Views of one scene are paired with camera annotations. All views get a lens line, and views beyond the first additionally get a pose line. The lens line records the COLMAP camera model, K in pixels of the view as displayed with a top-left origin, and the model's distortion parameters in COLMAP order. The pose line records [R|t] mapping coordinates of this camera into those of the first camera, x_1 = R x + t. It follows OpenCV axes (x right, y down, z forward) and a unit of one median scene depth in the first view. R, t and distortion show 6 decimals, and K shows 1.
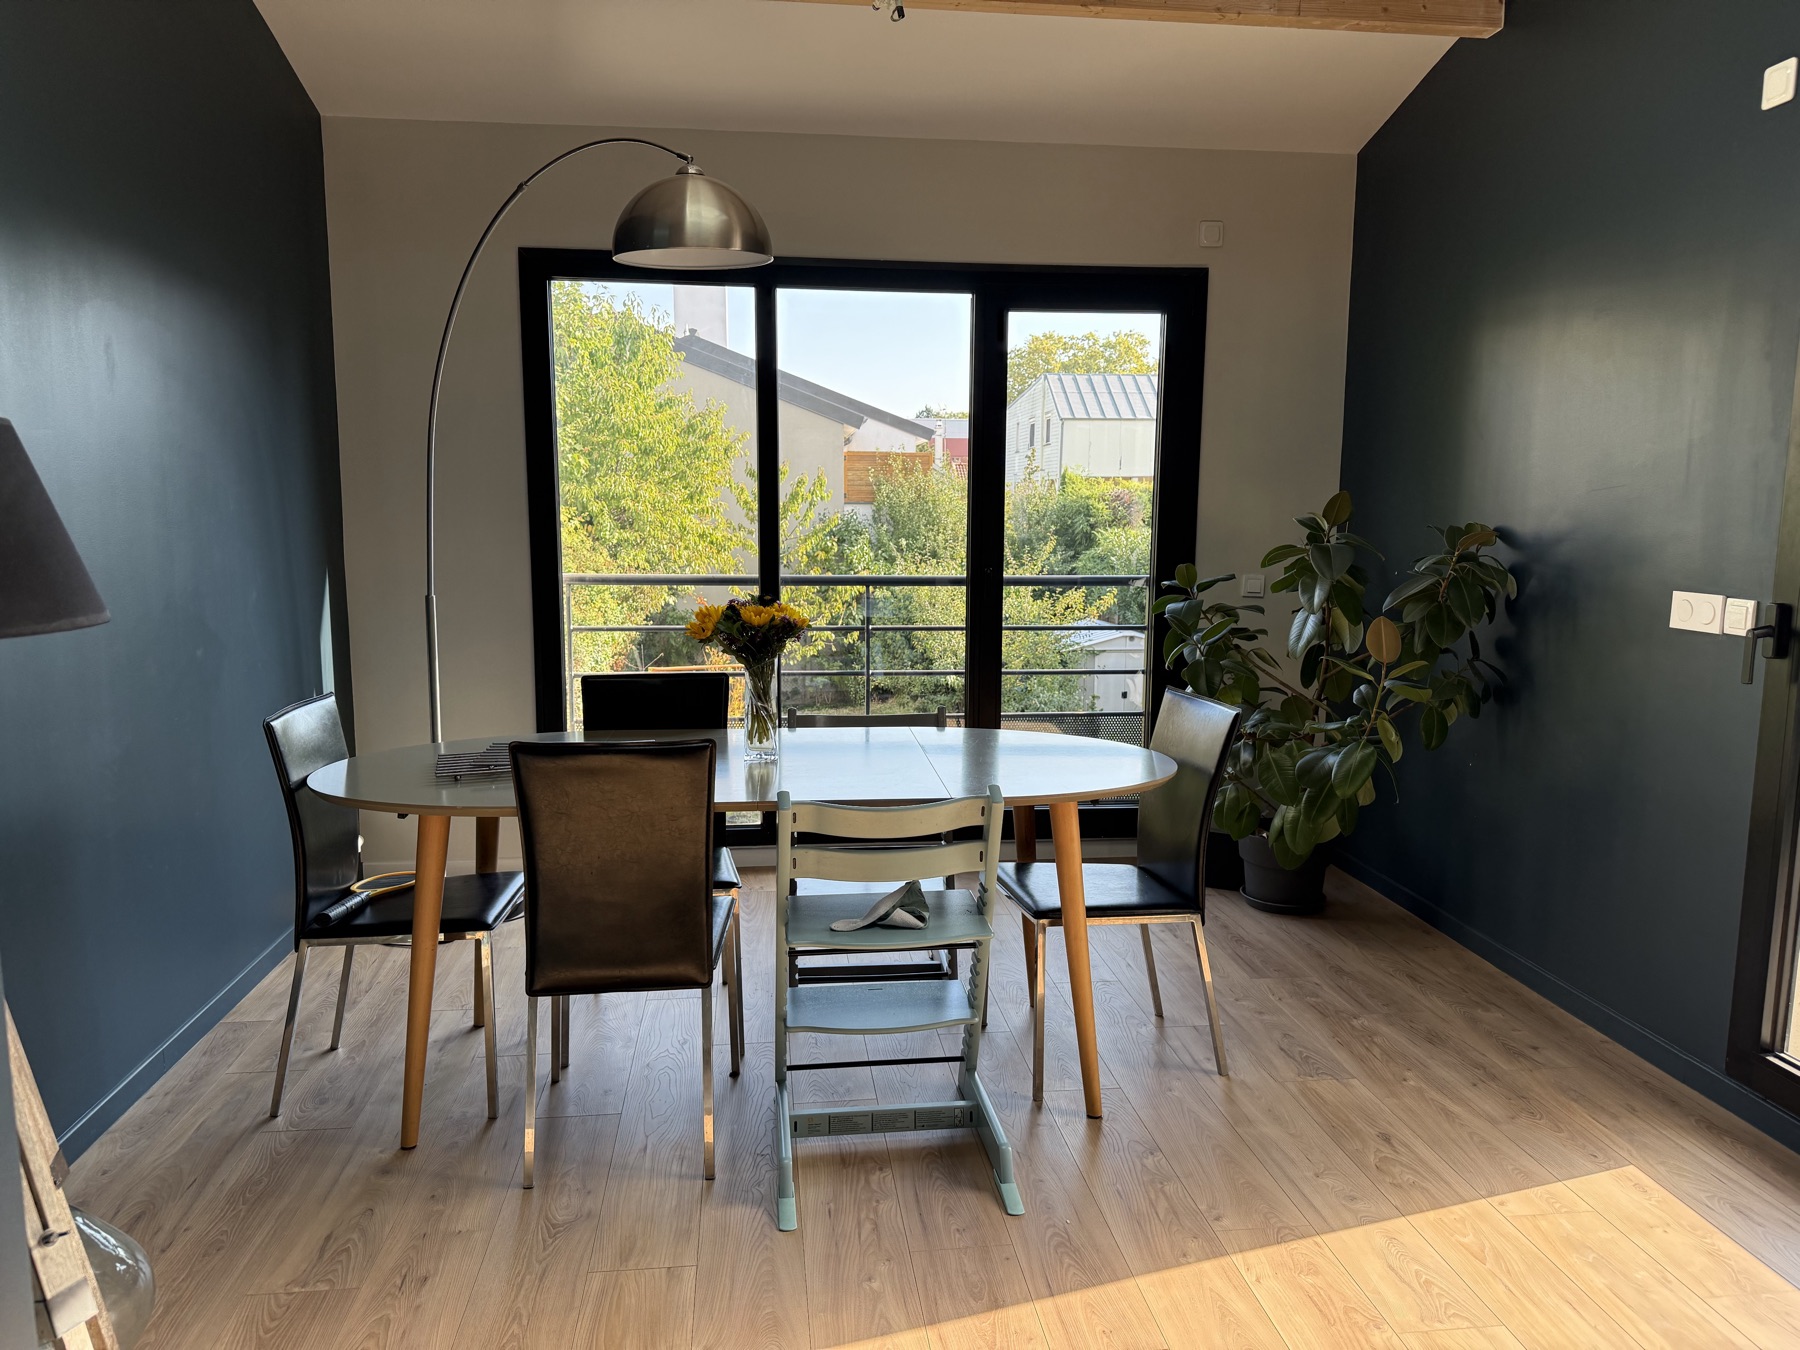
lens RADIAL K [[1278.6, 0, 901.0], [0, 1278.6, 667.2], [0, 0, 1]] dist [0.012012, -0.009333]
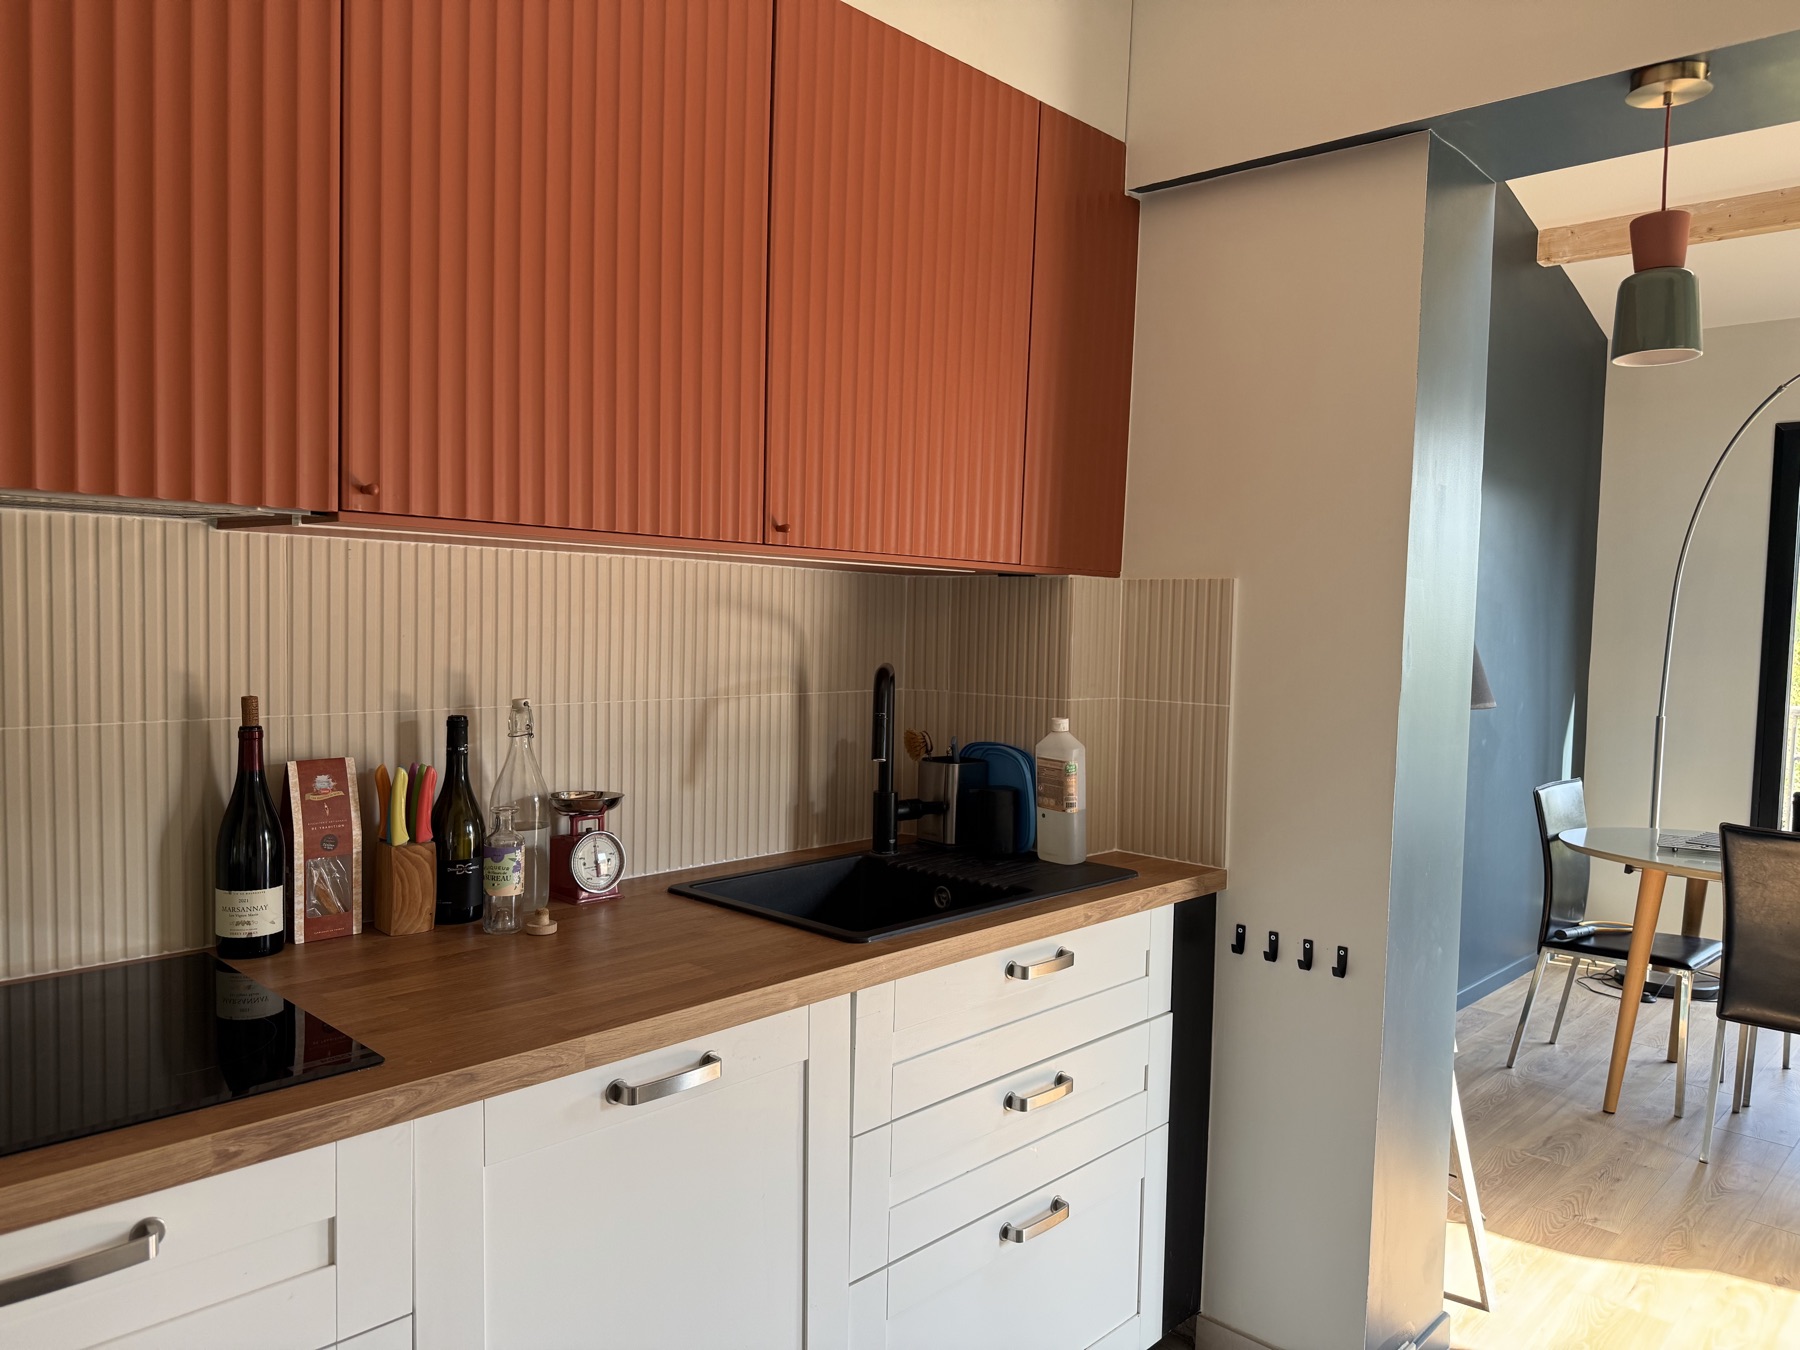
lens RADIAL K [[1278.6, 0, 904.9], [0, 1278.6, 667.8], [0, 0, 1]] dist [0.012012, -0.009333]
pose [[0.636845, 0.053237, -0.769151, 0.155453], [-0.122427, 0.991938, -0.032710, 0.037069], [0.761209, 0.114996, 0.638229, -0.469367]]
